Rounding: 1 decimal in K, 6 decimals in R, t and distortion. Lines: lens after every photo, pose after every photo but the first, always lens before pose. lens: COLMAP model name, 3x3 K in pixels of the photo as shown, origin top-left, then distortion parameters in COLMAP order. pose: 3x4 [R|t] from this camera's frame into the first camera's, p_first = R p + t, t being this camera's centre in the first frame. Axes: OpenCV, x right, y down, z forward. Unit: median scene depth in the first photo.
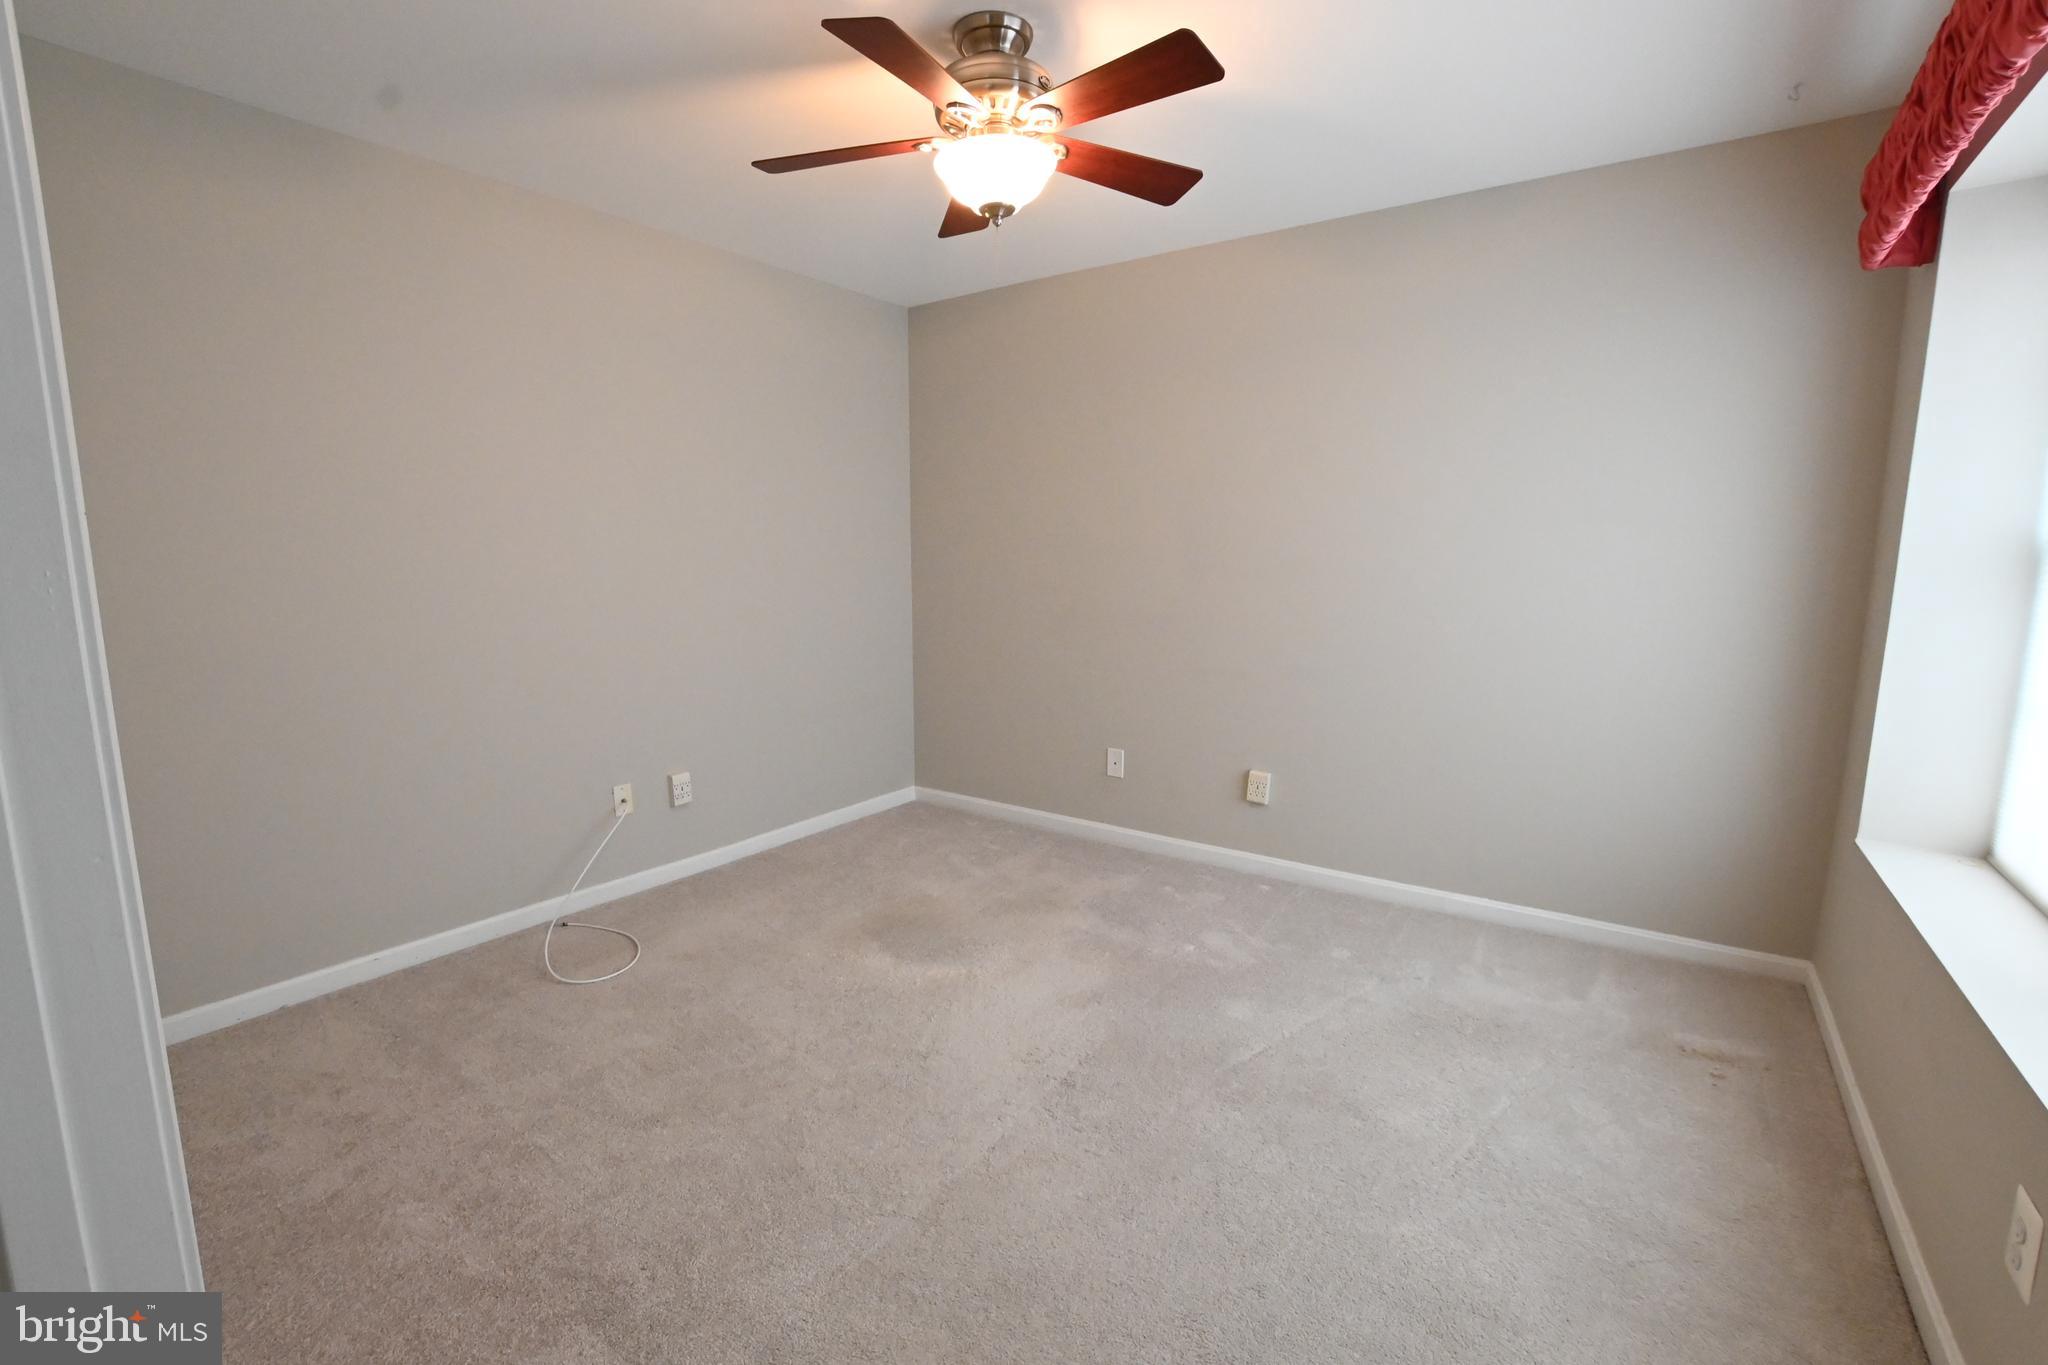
lens RADIAL K [[914.5, 0, 1024.0], [0, 914.5, 682.5], [0, 0, 1]] dist [-0.035206, 0.009492]
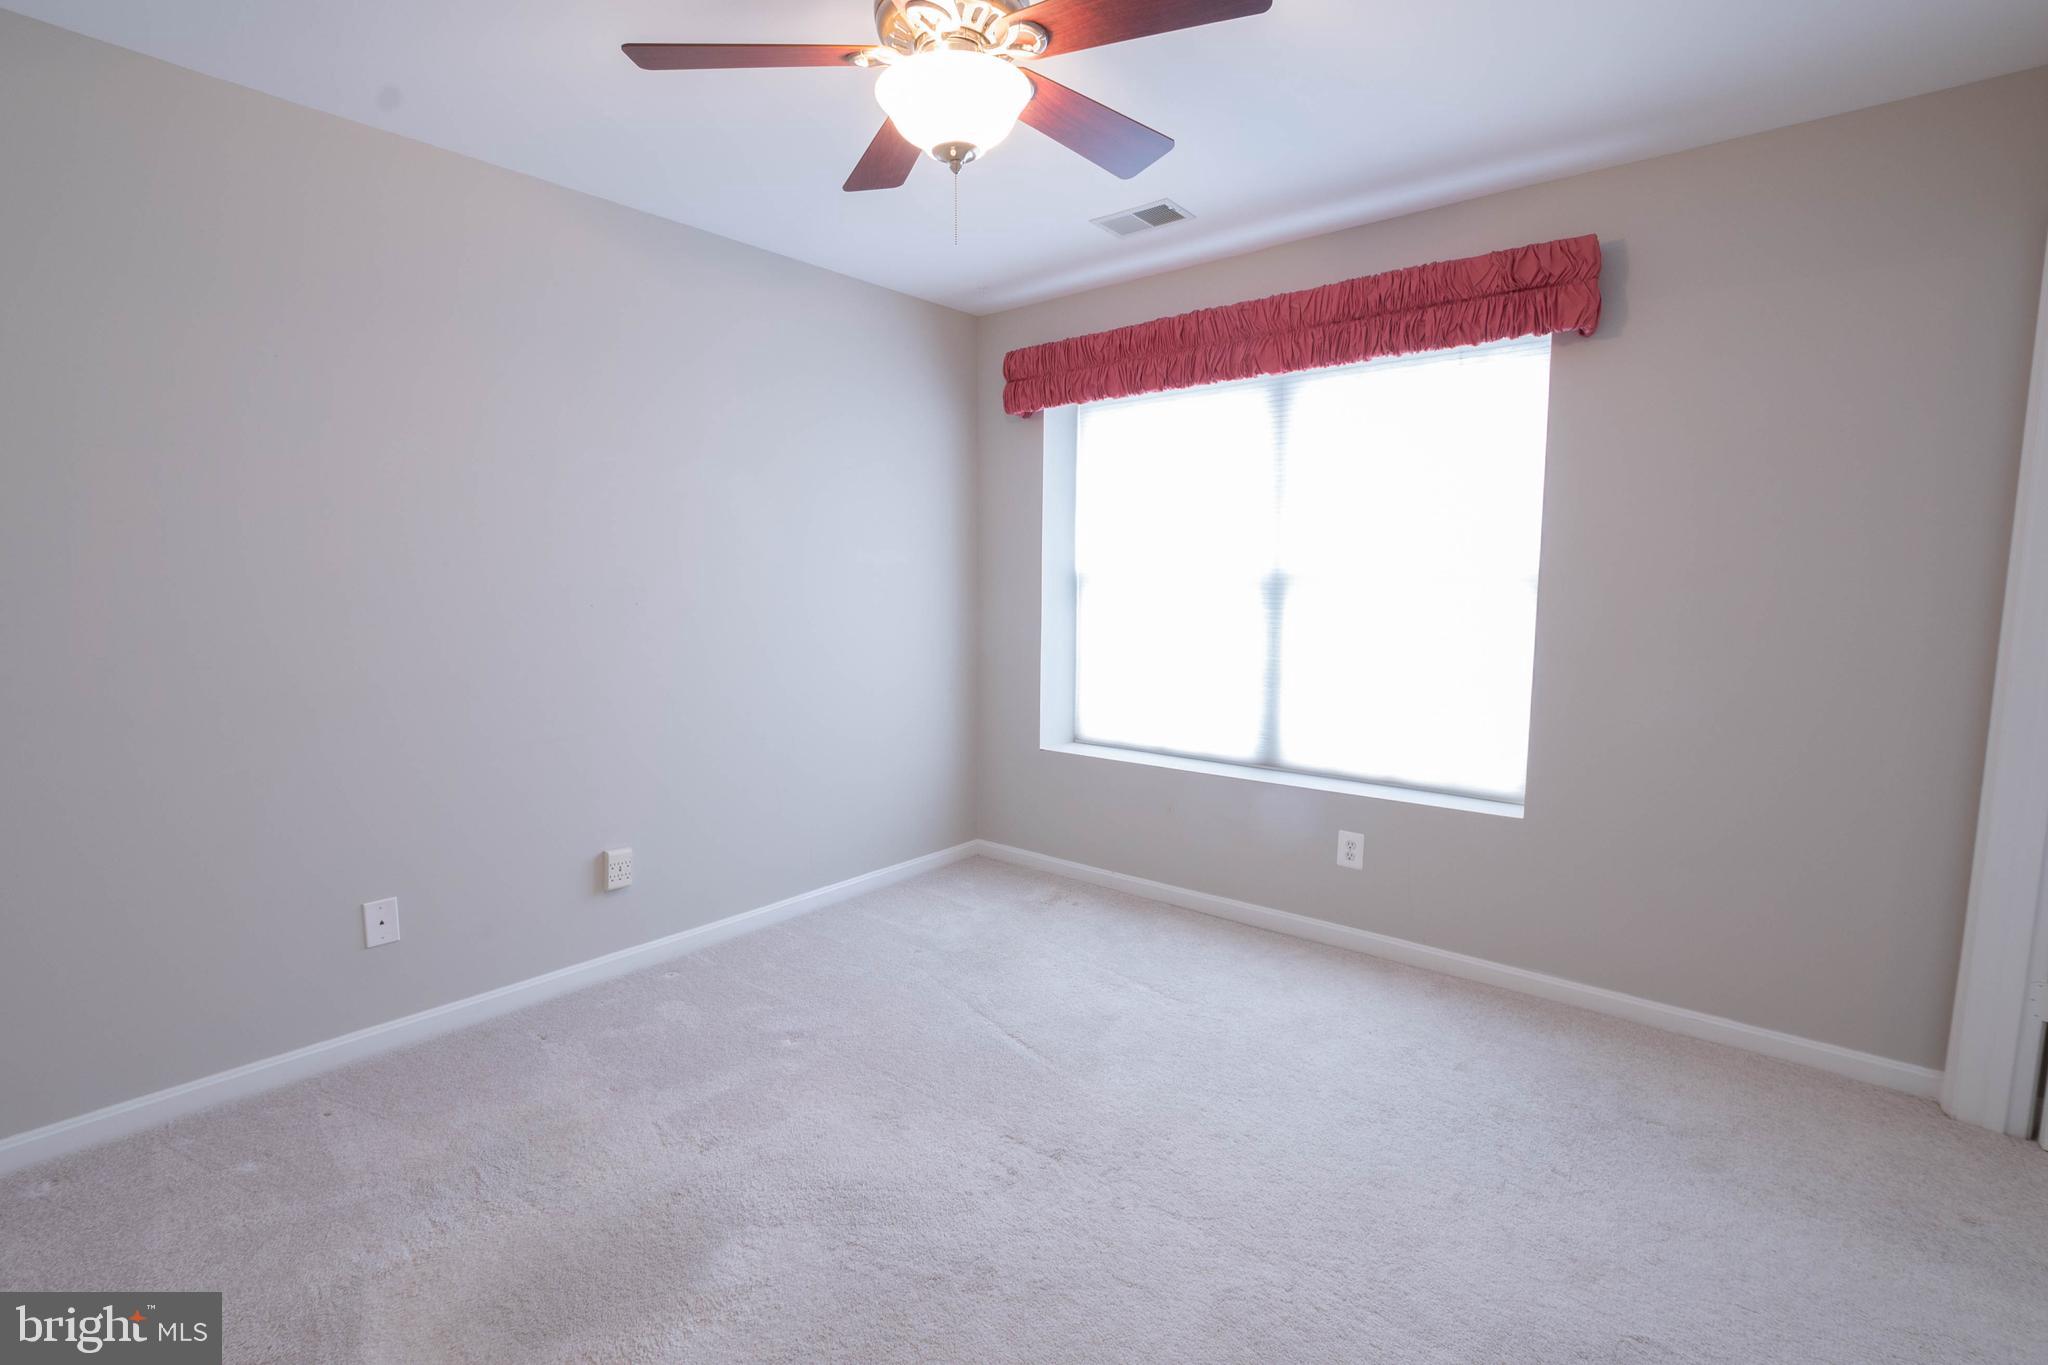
lens RADIAL K [[914.5, 0, 1024.0], [0, 914.5, 682.5], [0, 0, 1]] dist [-0.035206, 0.009492]
pose [[0.069715, -0.111360, 0.991332, -0.858649], [0.135881, 0.985548, 0.101155, -0.140660], [-0.988269, 0.127651, 0.083840, 0.936291]]
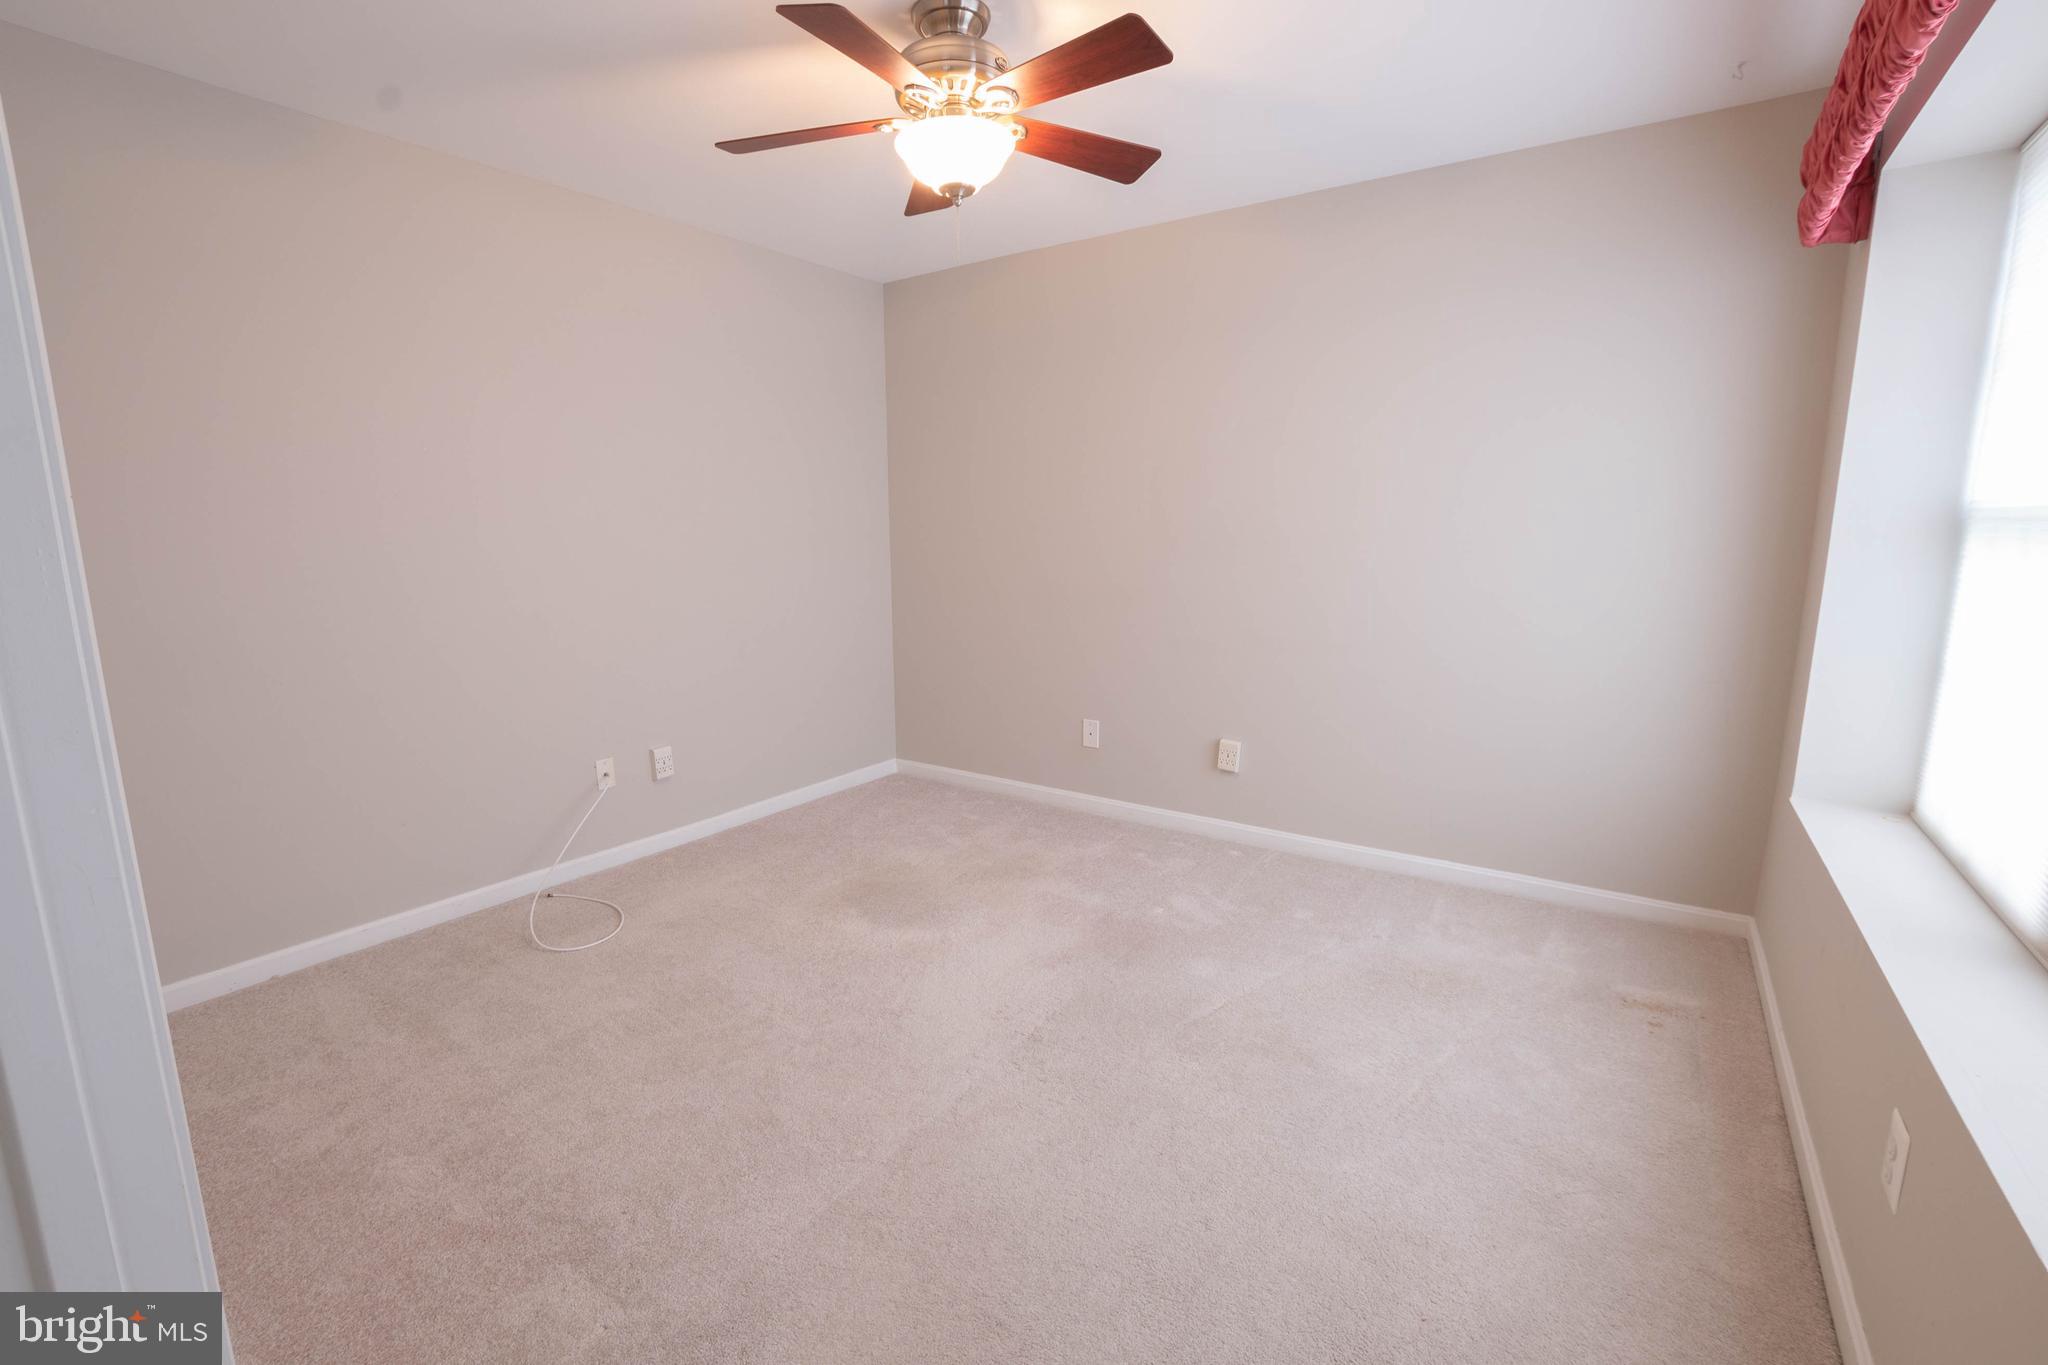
lens RADIAL K [[914.2, 0, 1028.0], [0, 914.2, 682.3], [0, 0, 1]] dist [-0.033414, 0.008354]
pose [[0.999880, -0.008760, 0.012775, 0.032242], [0.008420, 0.999613, 0.026504, 0.005498], [-0.013002, -0.026394, 0.999567, -0.034394]]
